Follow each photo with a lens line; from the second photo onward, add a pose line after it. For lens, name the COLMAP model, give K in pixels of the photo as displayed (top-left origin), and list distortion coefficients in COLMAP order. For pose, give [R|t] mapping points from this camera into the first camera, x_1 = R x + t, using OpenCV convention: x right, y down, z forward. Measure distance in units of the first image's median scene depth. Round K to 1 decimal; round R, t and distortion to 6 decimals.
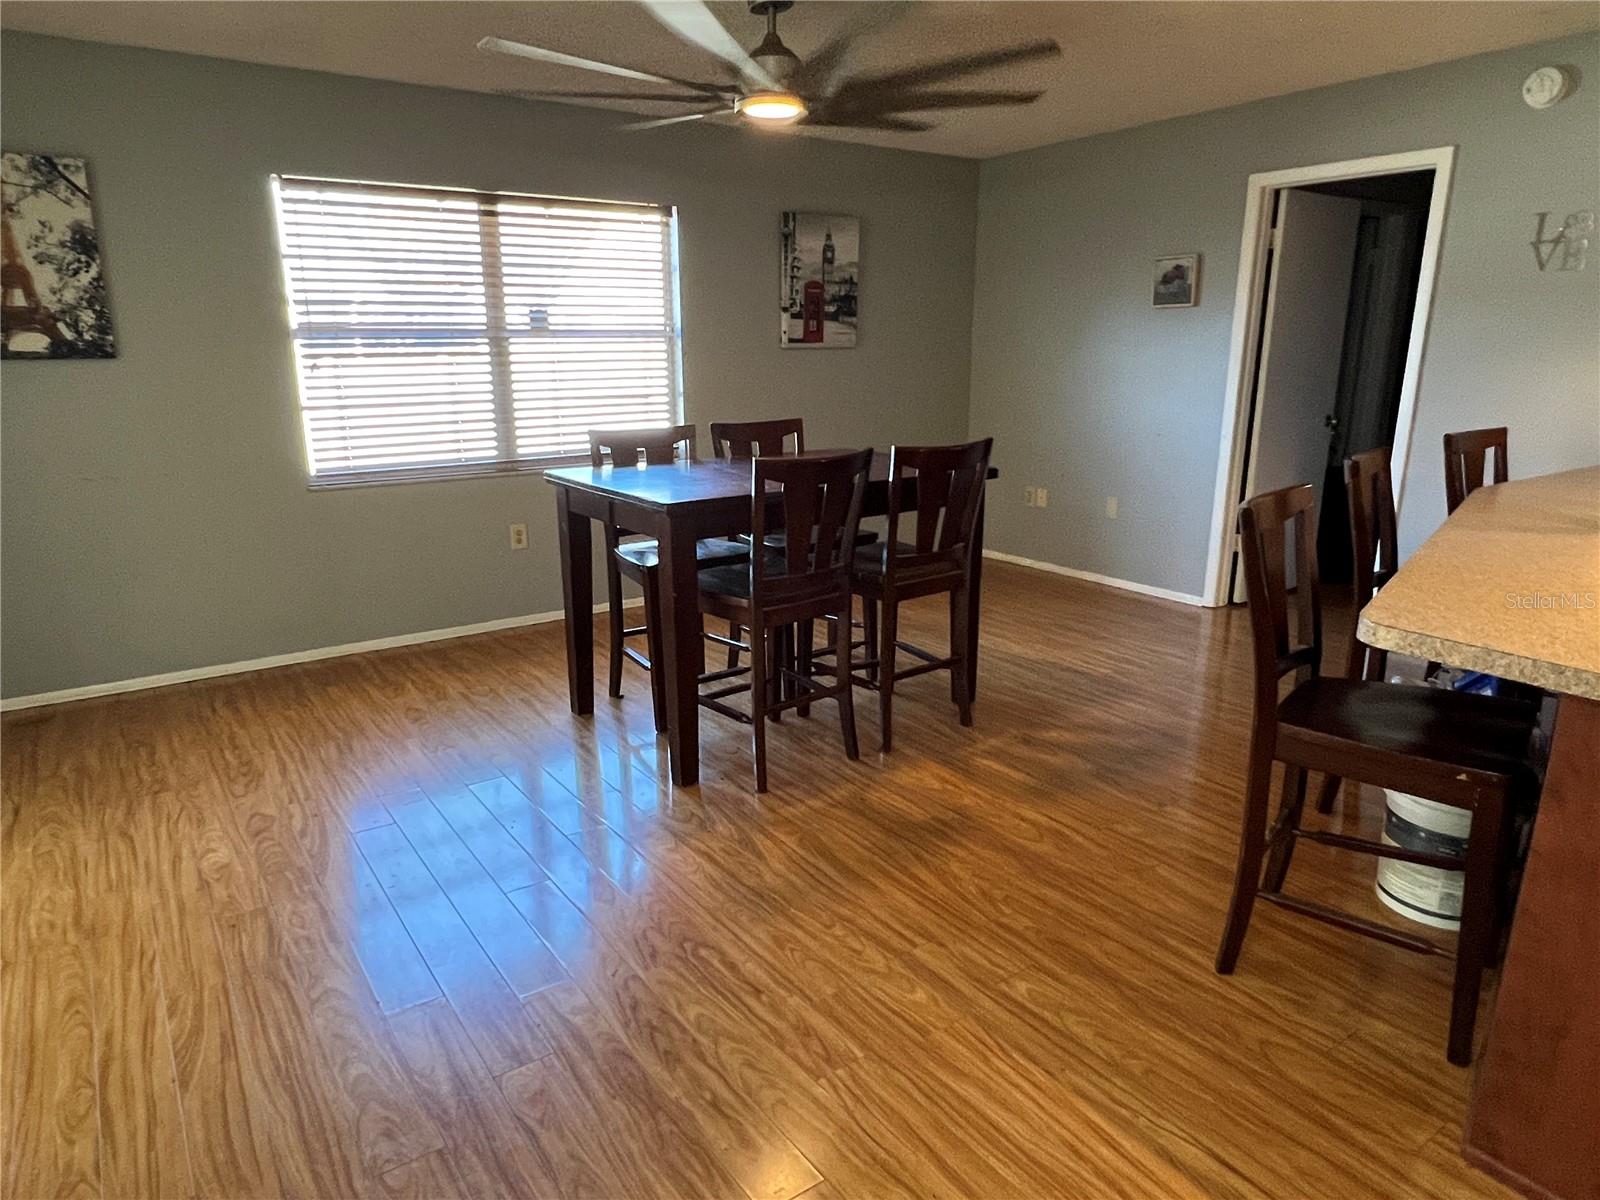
lens RADIAL K [[989.2, 0, 800.7], [0, 989.2, 602.0], [0, 0, 1]] dist [-0.004298, -0.002694]
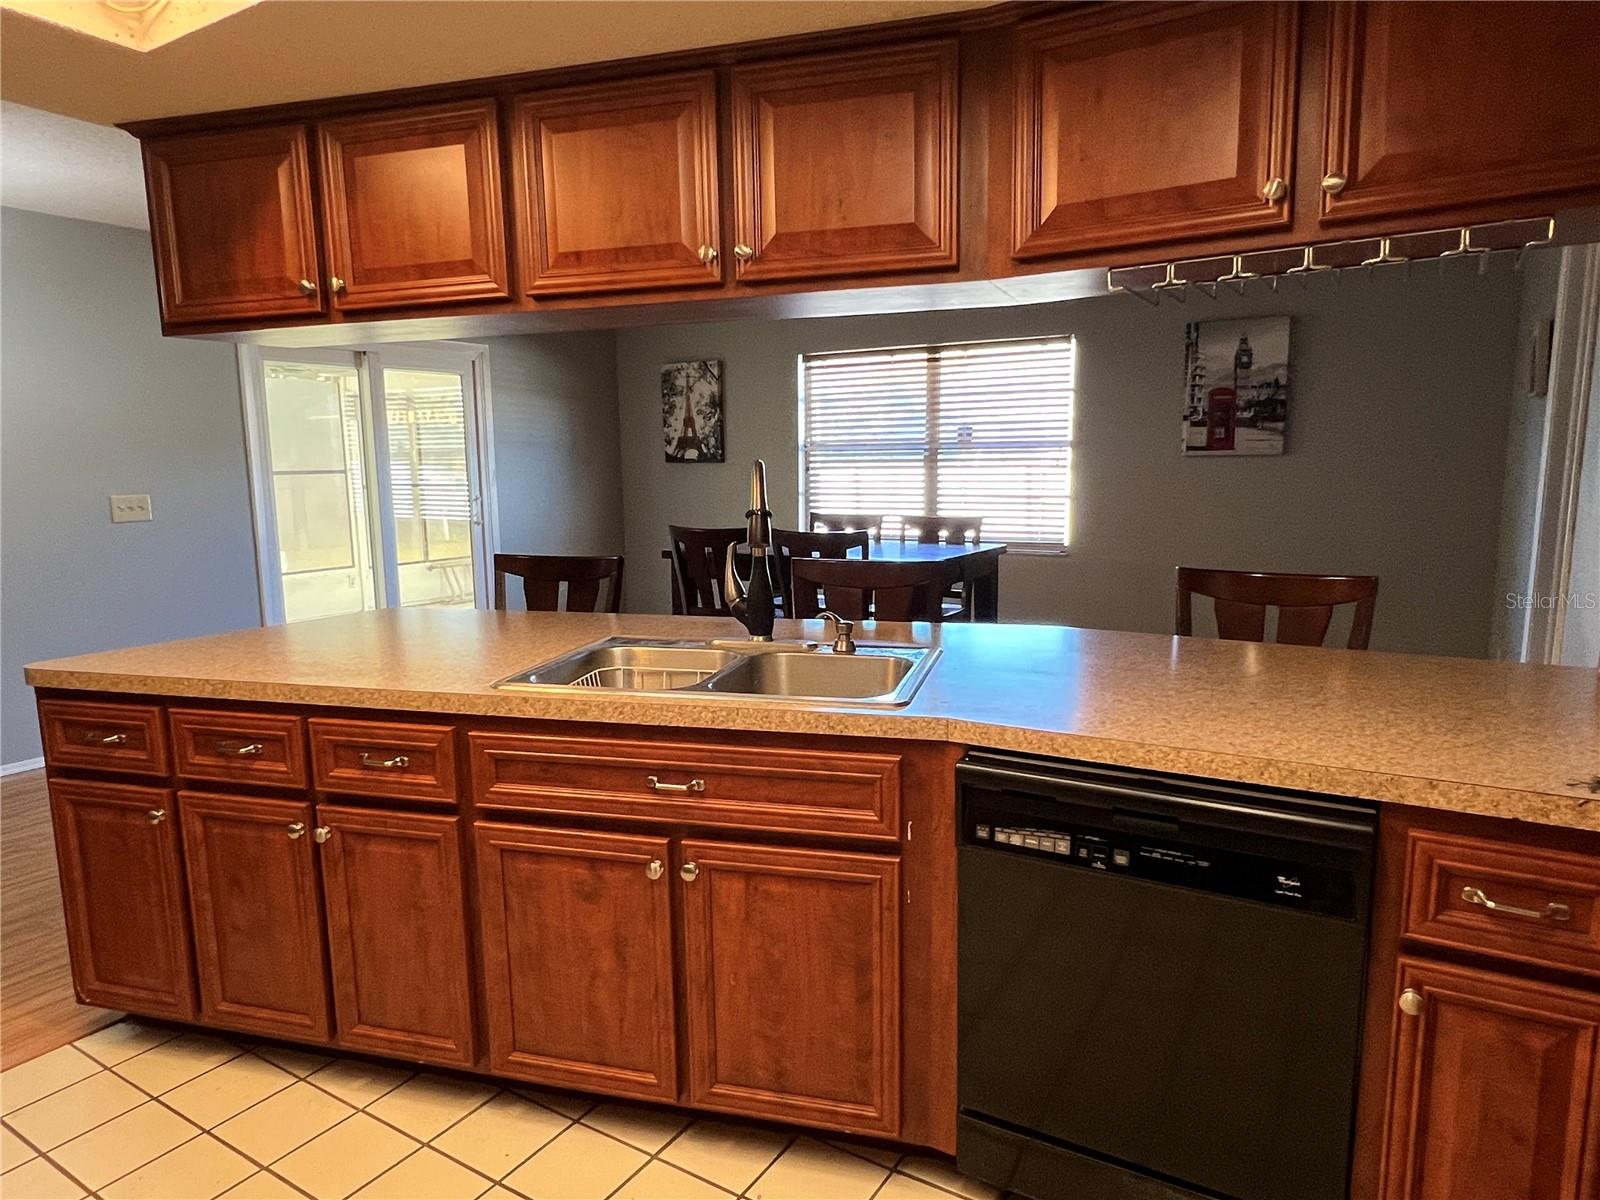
lens RADIAL K [[989.2, 0, 801.8], [0, 989.2, 600.3], [0, 0, 1]] dist [-0.004298, -0.002694]
pose [[0.414765, 0.131628, -0.900358, 0.744046], [-0.220648, 0.974499, 0.040821, -0.072280], [0.882771, 0.181731, 0.433231, 0.260928]]
